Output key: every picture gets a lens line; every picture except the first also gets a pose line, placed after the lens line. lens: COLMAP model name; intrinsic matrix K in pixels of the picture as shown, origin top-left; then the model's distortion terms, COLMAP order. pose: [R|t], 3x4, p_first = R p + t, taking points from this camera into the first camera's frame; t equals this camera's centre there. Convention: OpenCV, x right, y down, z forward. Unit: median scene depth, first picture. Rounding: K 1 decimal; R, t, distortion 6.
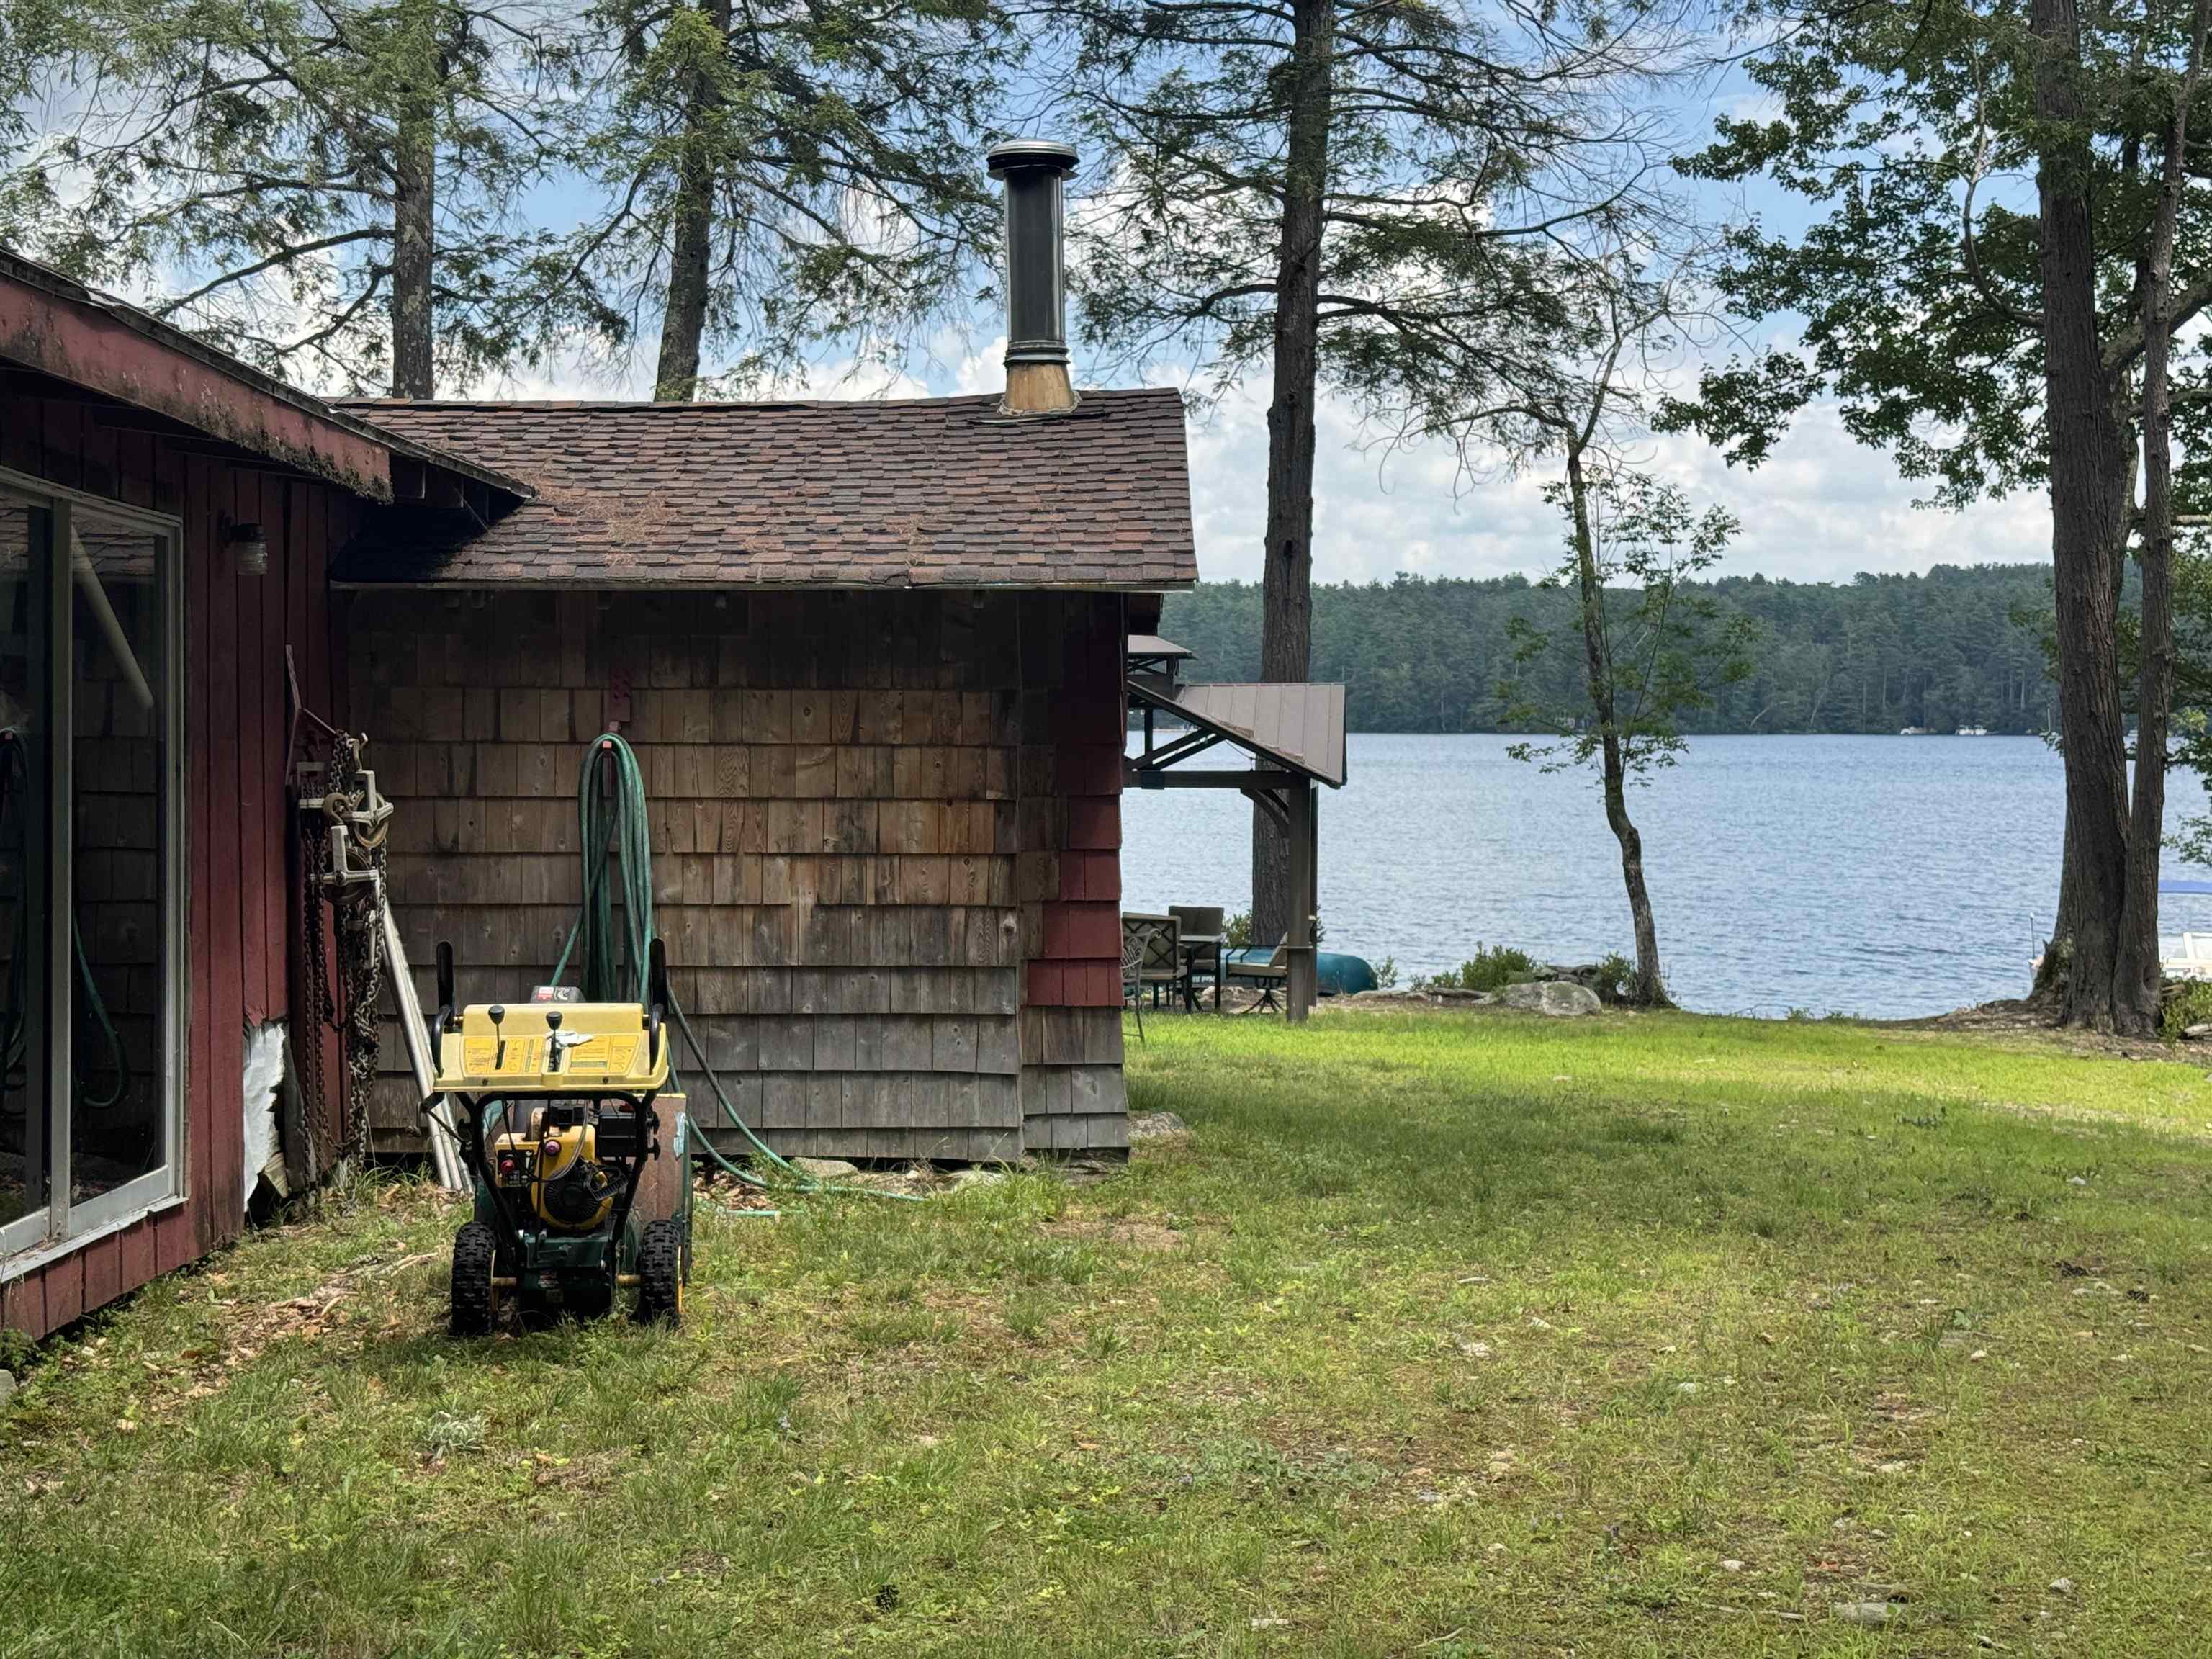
lens RADIAL K [[3036.6, 0, 1170.7], [0, 3036.6, 865.8], [0, 0, 1]] dist [0.136164, -0.336734]
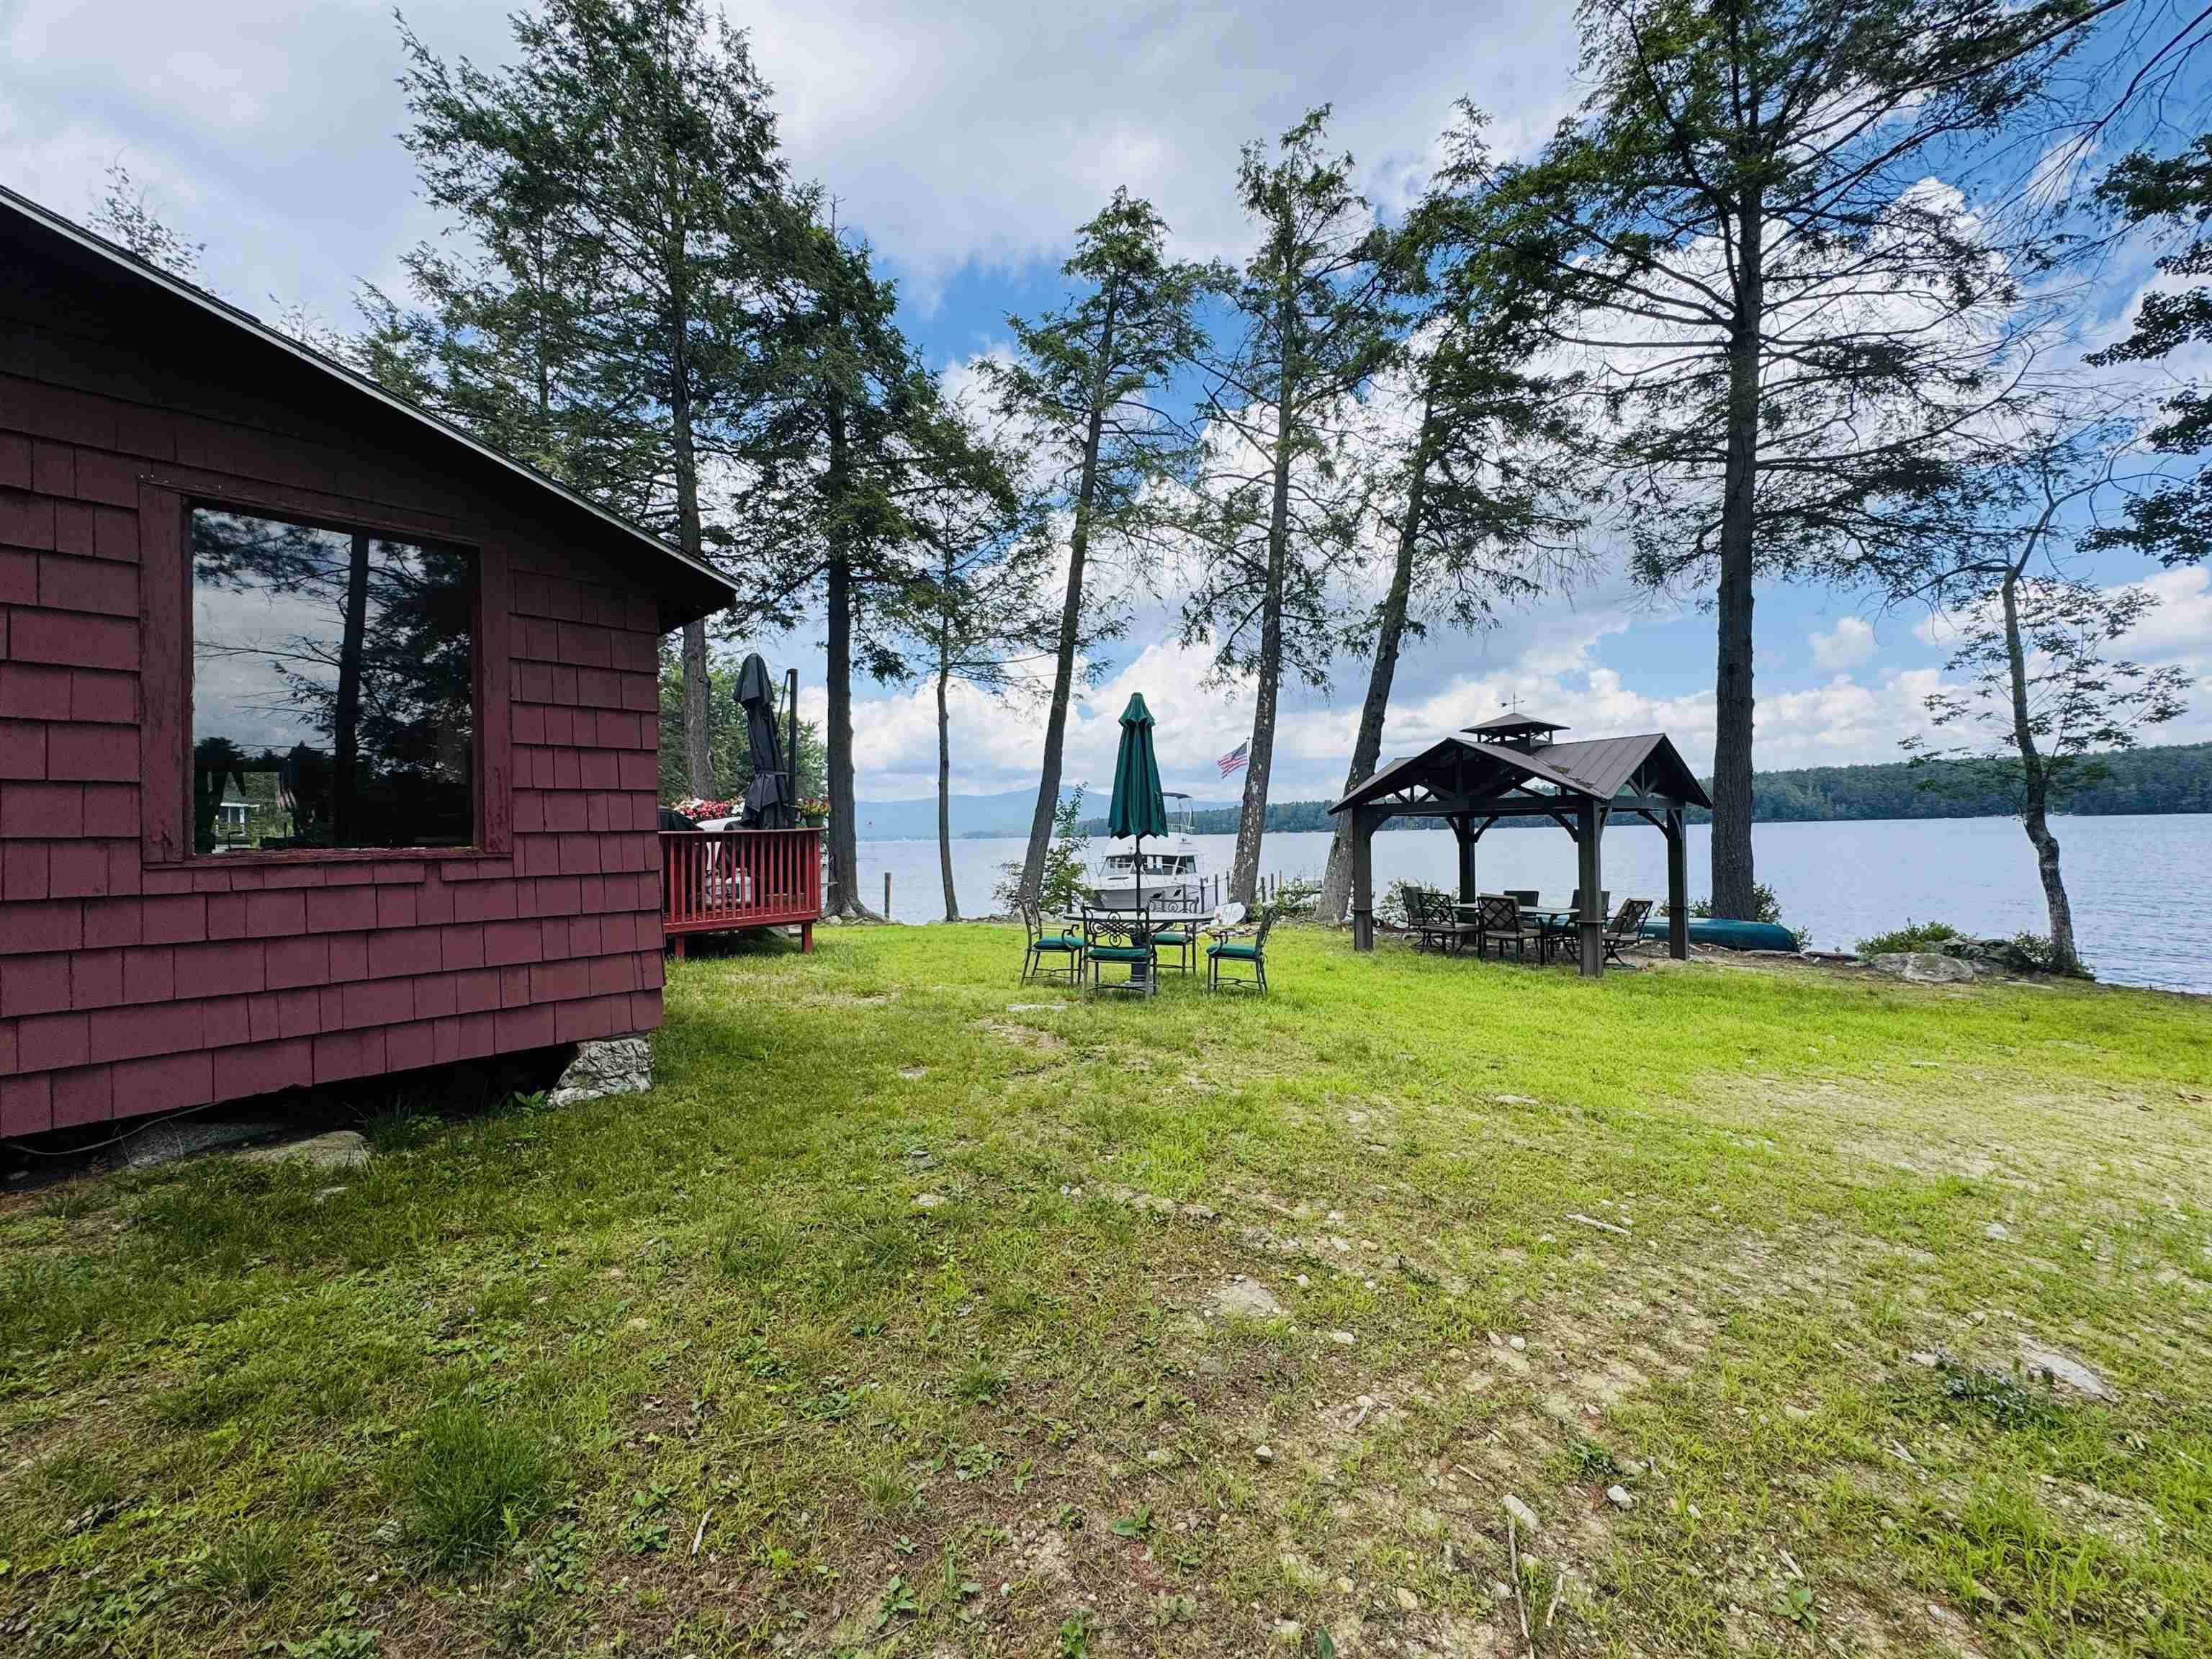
lens RADIAL K [[894.5, 0, 1098.3], [0, 894.5, 823.9], [0, 0, 1]] dist [-0.002616, 0.000442]
pose [[0.714589, -0.026221, -0.699053, 0.122707], [-0.005994, 0.999031, -0.043600, 0.001161], [0.699519, 0.035346, 0.713739, 0.411749]]
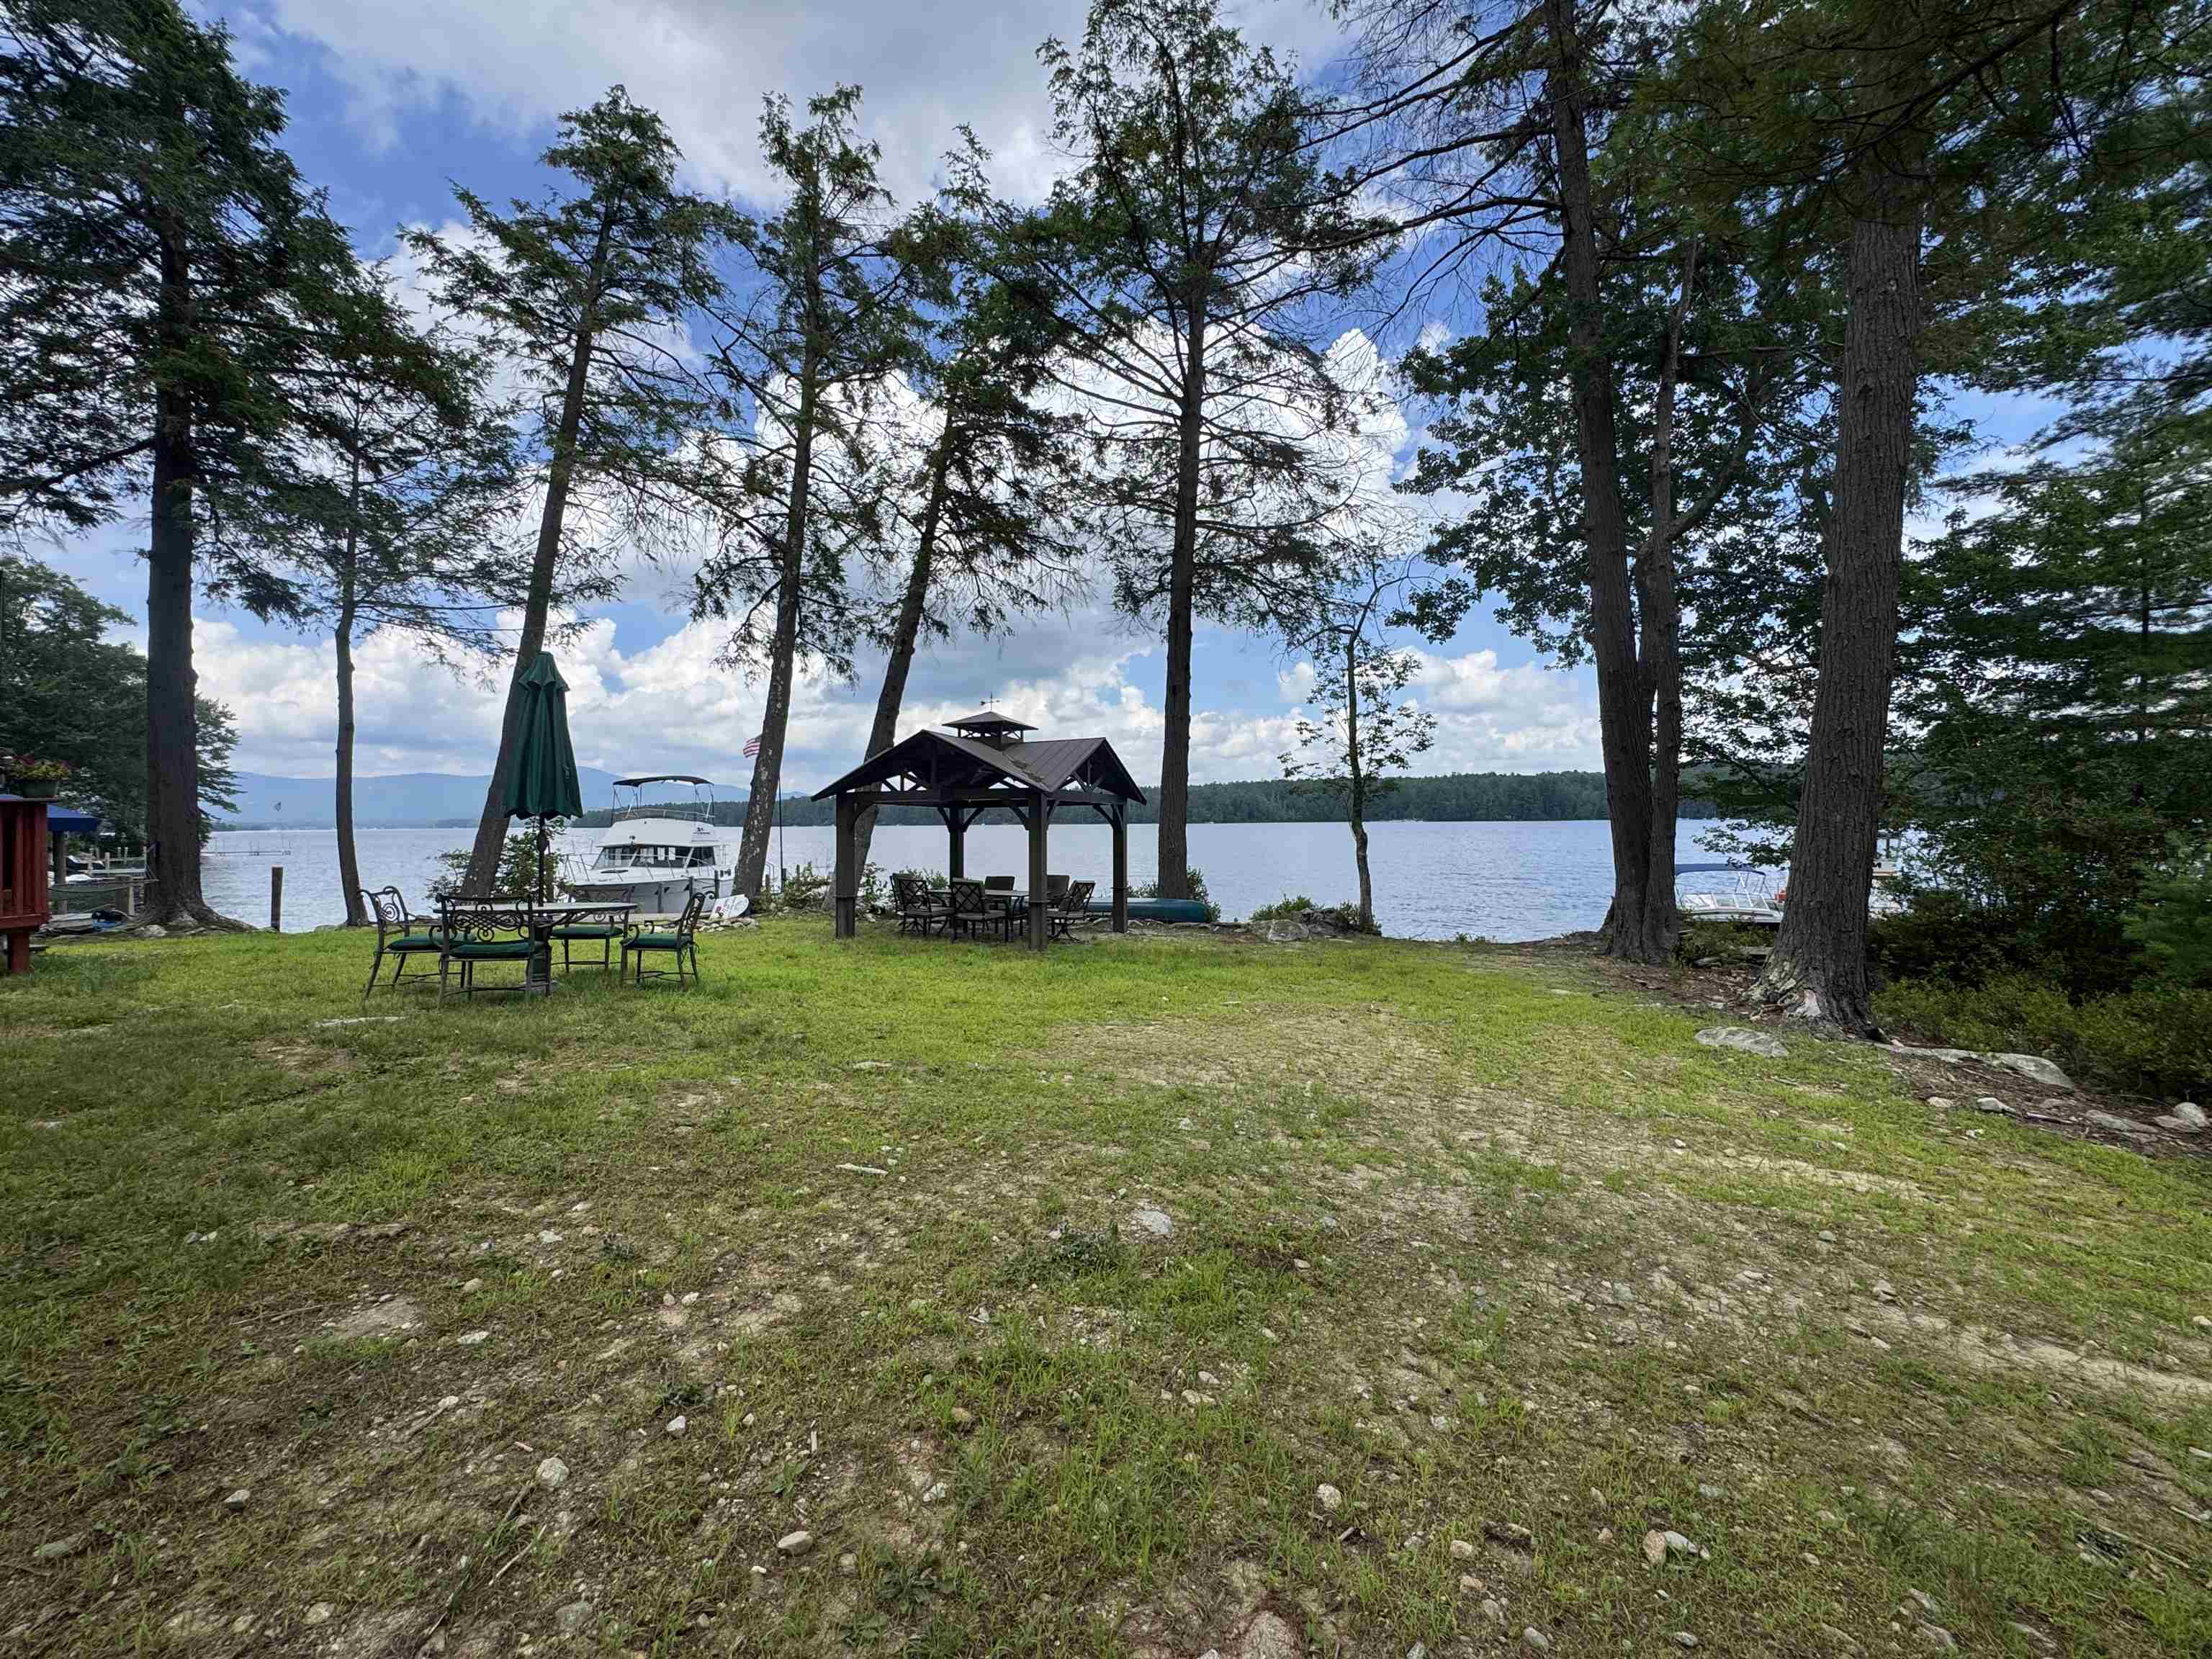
lens RADIAL K [[896.1, 0, 1108.5], [0, 896.1, 822.9], [0, 0, 1]] dist [-0.001396, -0.000298]
pose [[0.960254, -0.008666, -0.278992, 0.149928], [-0.002518, 0.999208, -0.039701, 0.003717], [0.279115, 0.038825, 0.959473, 0.426706]]
